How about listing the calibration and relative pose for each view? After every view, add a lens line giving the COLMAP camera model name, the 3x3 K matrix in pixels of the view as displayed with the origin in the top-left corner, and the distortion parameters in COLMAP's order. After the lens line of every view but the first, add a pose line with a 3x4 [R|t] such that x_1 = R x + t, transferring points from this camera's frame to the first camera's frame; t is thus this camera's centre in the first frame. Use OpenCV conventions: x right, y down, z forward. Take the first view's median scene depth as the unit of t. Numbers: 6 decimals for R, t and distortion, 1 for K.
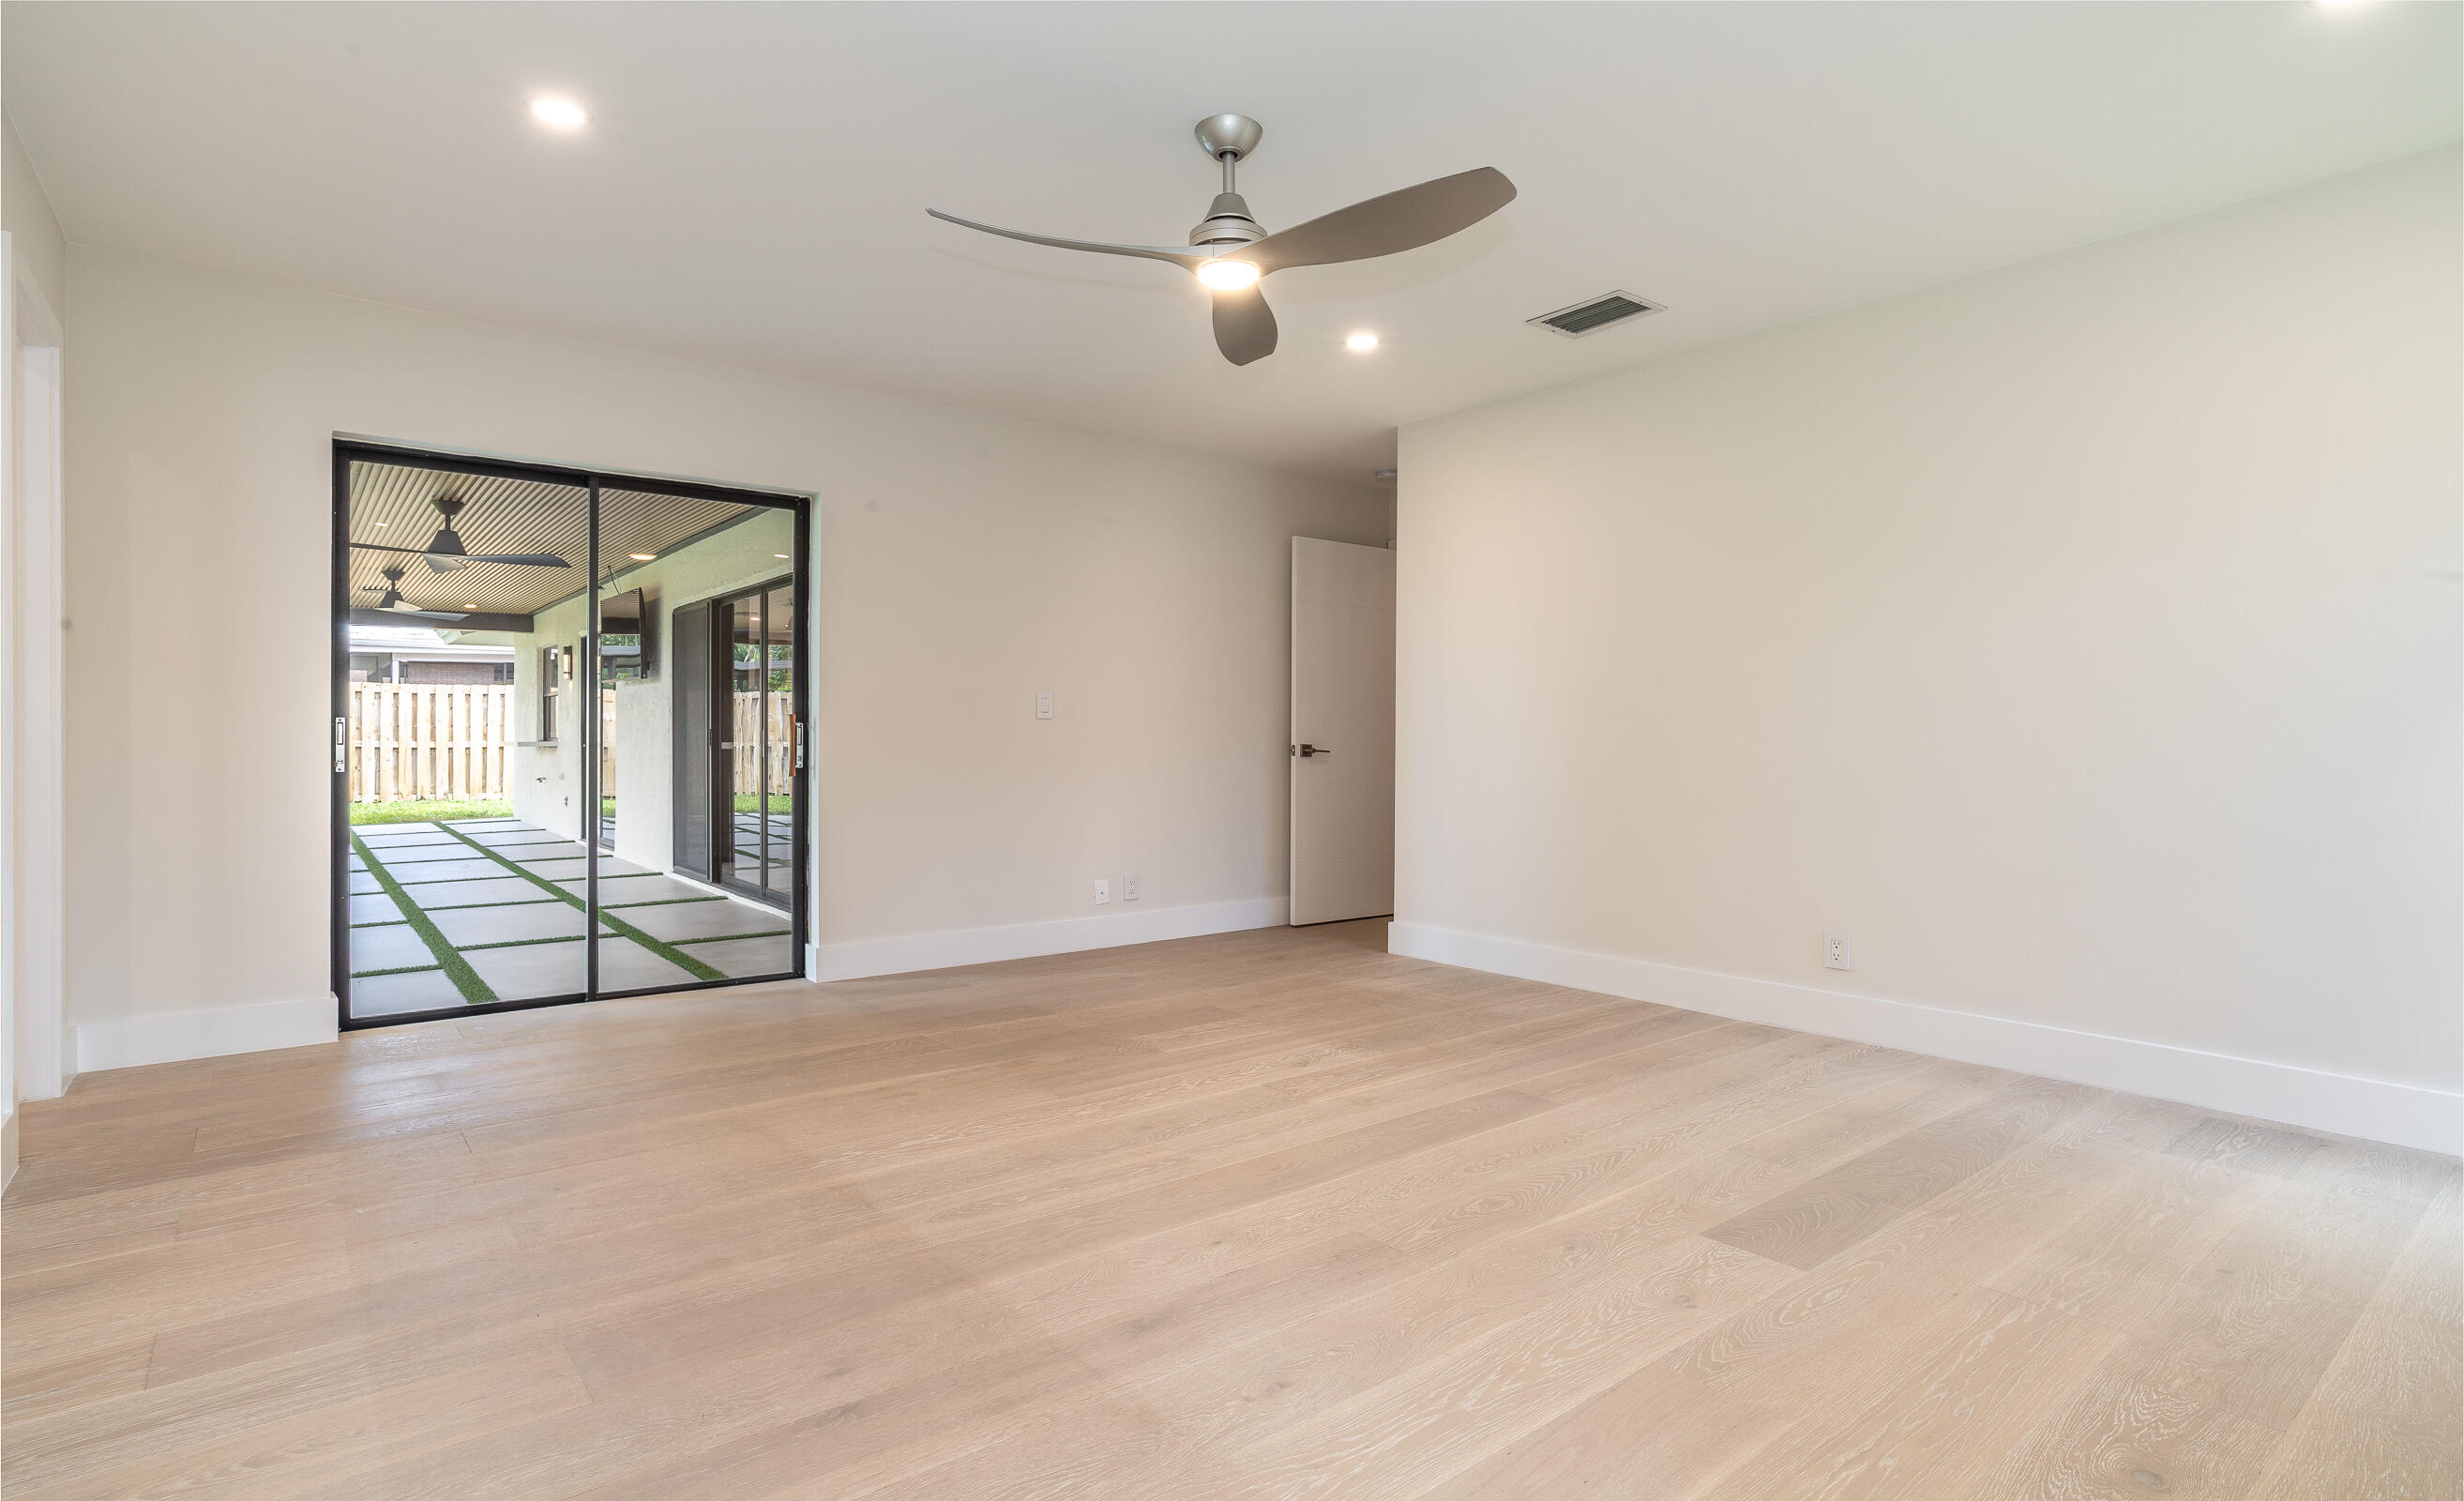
lens RADIAL K [[1222.4, 0, 1240.2], [0, 1222.4, 743.5], [0, 0, 1]] dist [-0.035480, 0.018804]
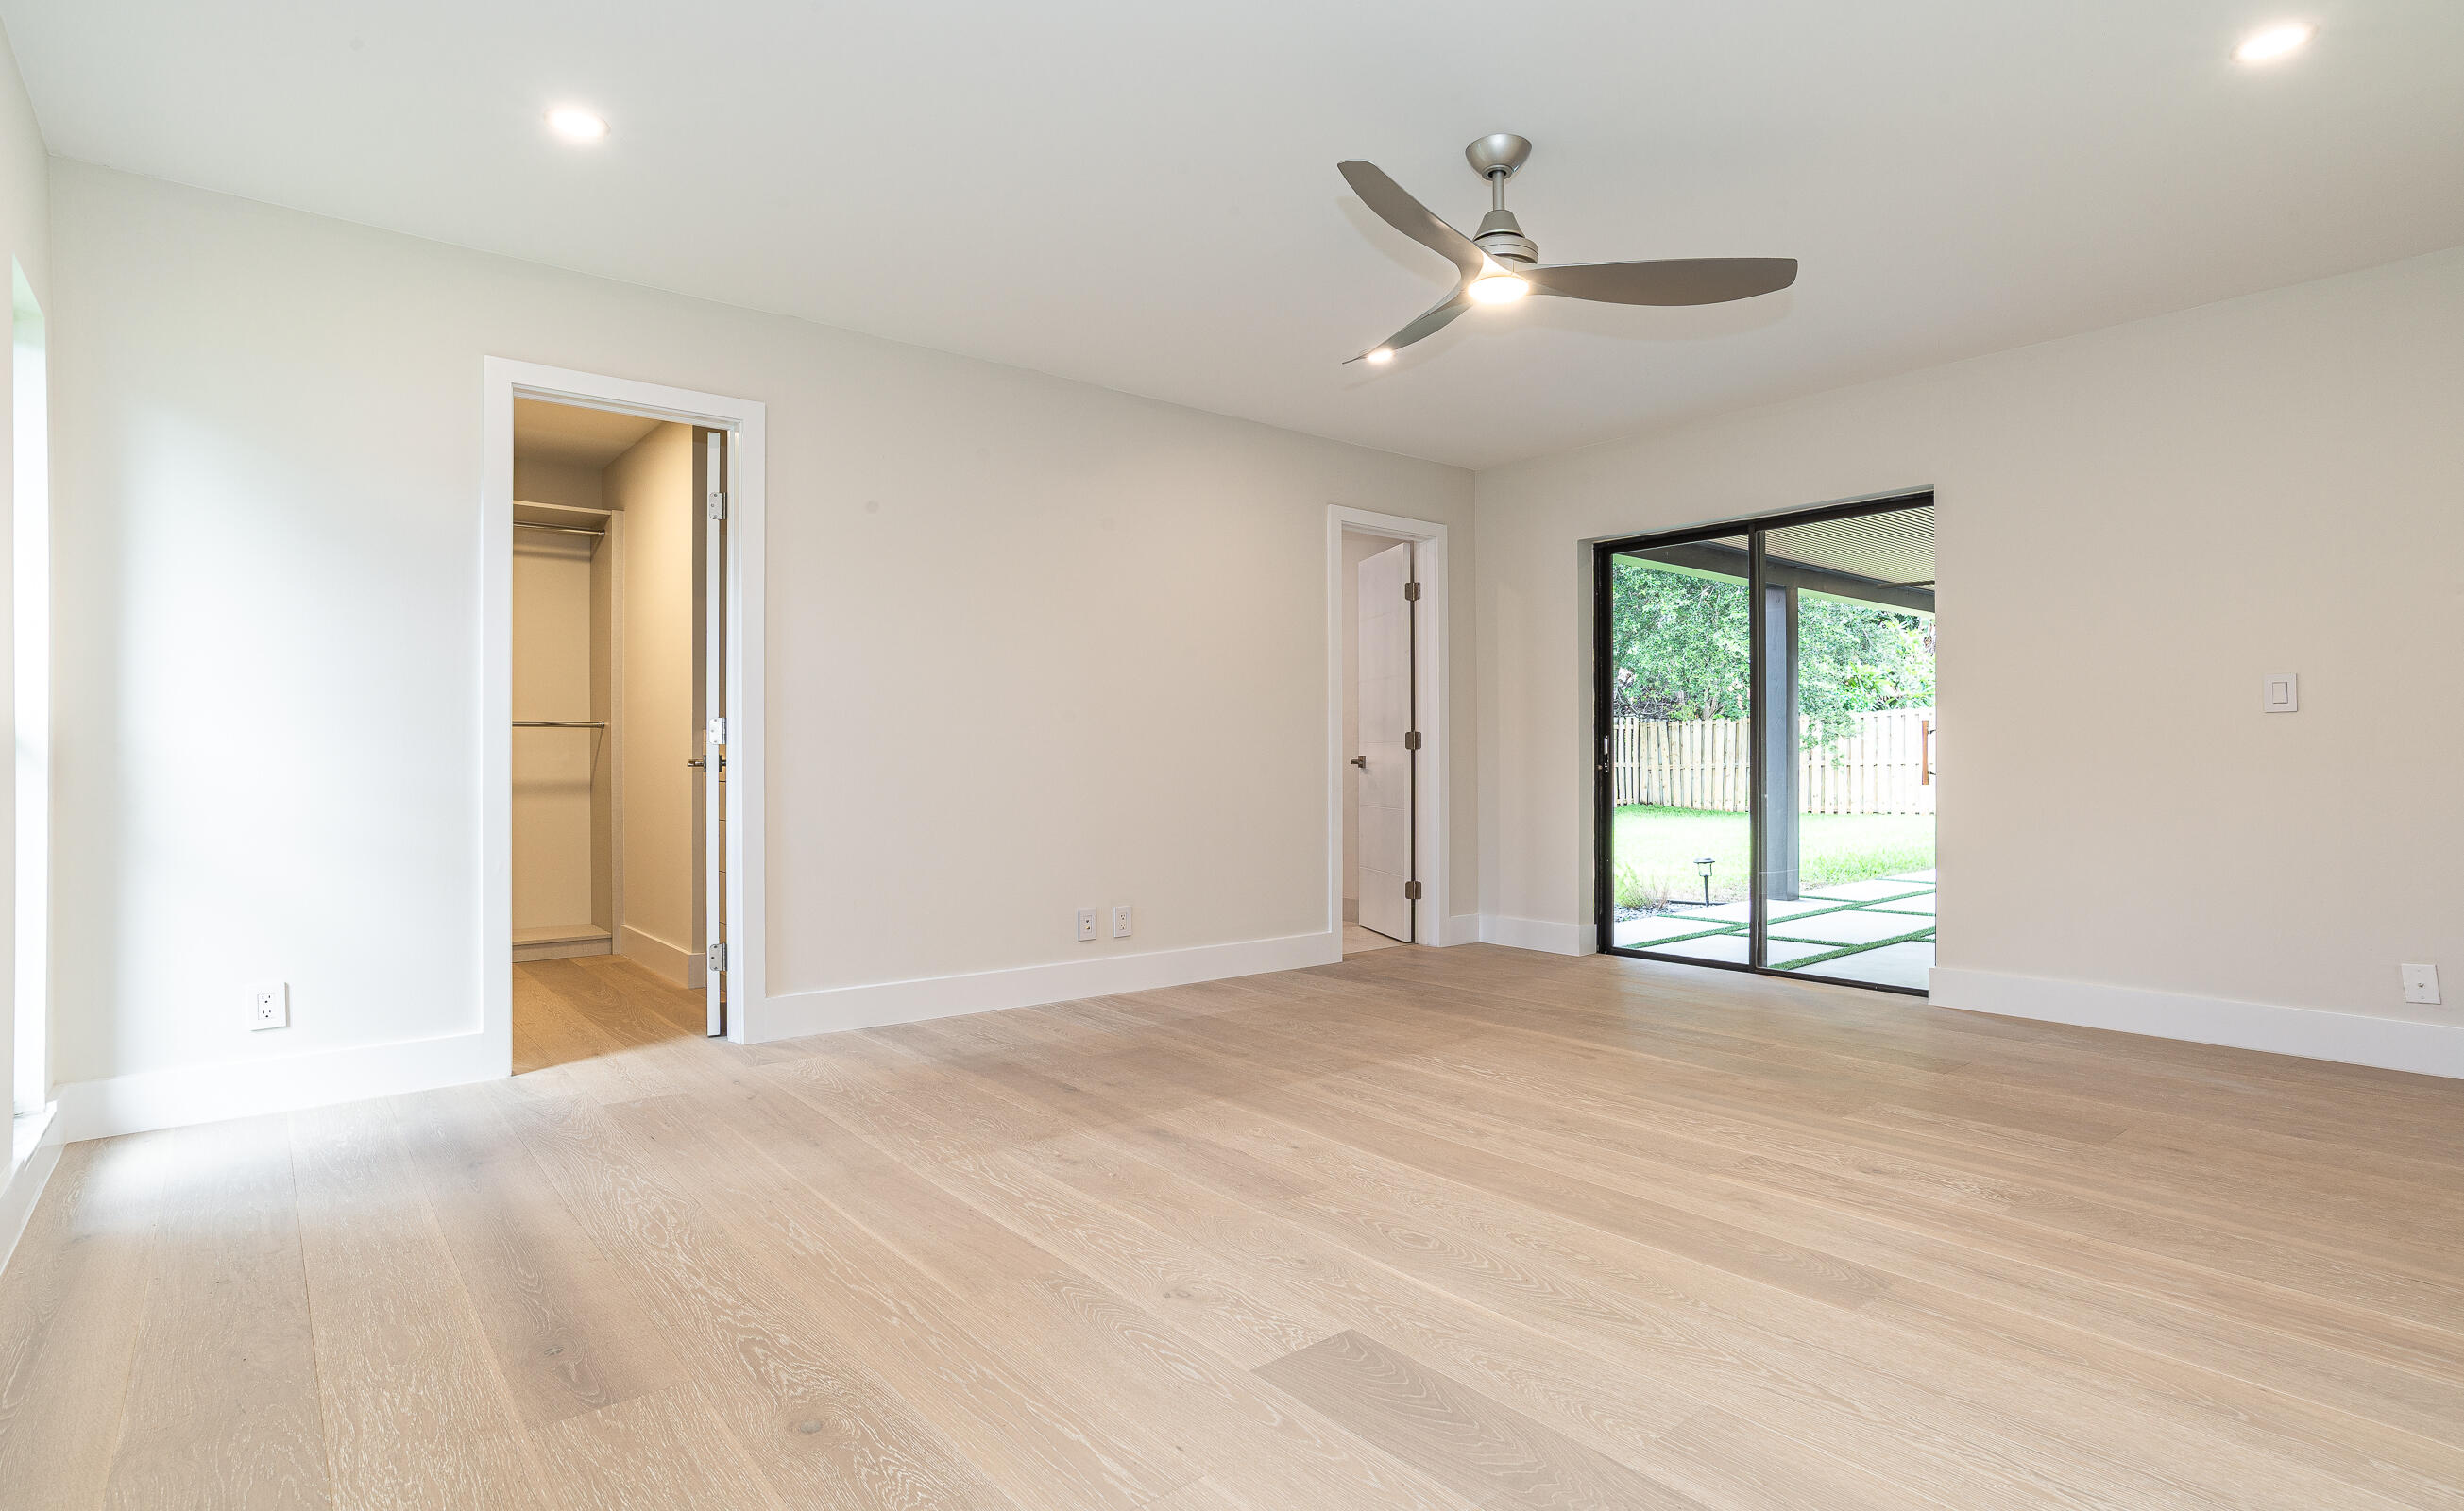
lens RADIAL K [[1222.3, 0, 1231.6], [0, 1222.3, 752.6], [0, 0, 1]] dist [-0.035480, 0.018804]
pose [[0.005037, -0.007154, -0.999962, 1.018997], [0.003117, 0.999970, -0.007139, 0.008444], [0.999982, -0.003080, 0.005059, 0.759995]]
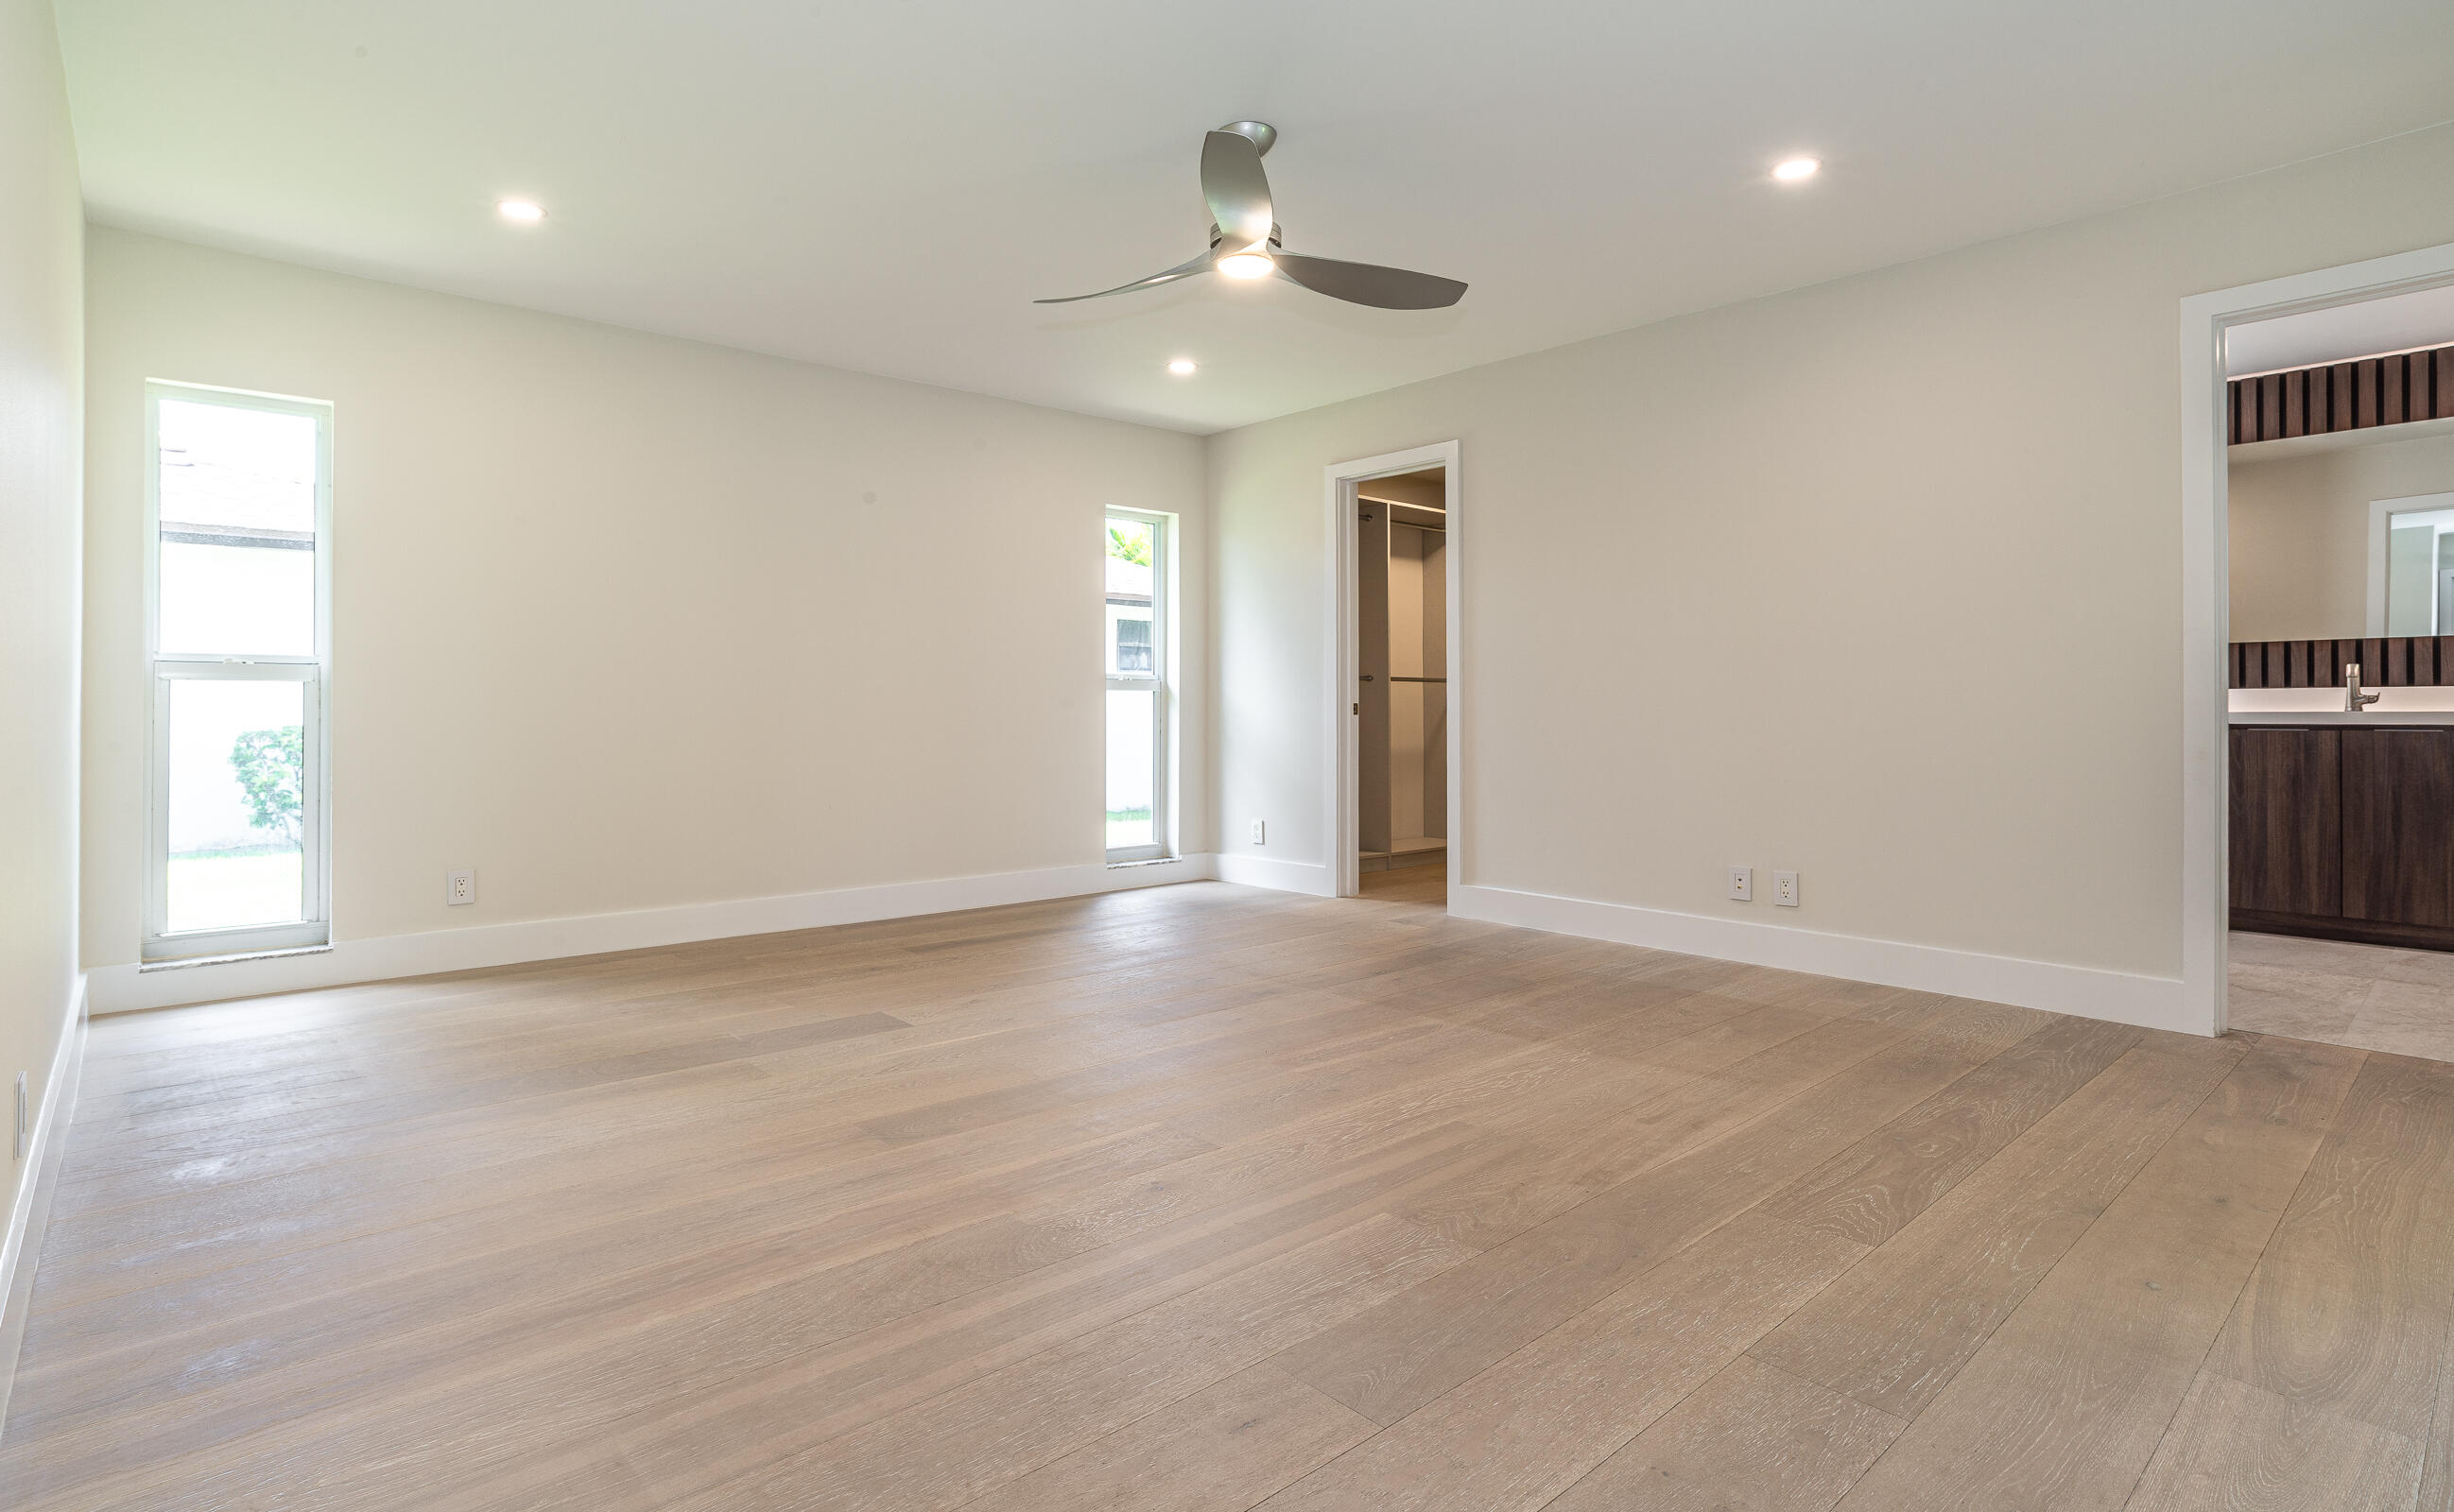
lens RADIAL K [[1233.6, 0, 1216.1], [0, 1233.6, 744.9], [0, 0, 1]] dist [-0.024731, -0.000389]
pose [[-0.998927, -0.001844, -0.046275, 0.065040], [-0.003375, 0.999449, 0.033035, 0.011319], [0.046189, 0.033155, -0.998382, 2.082825]]
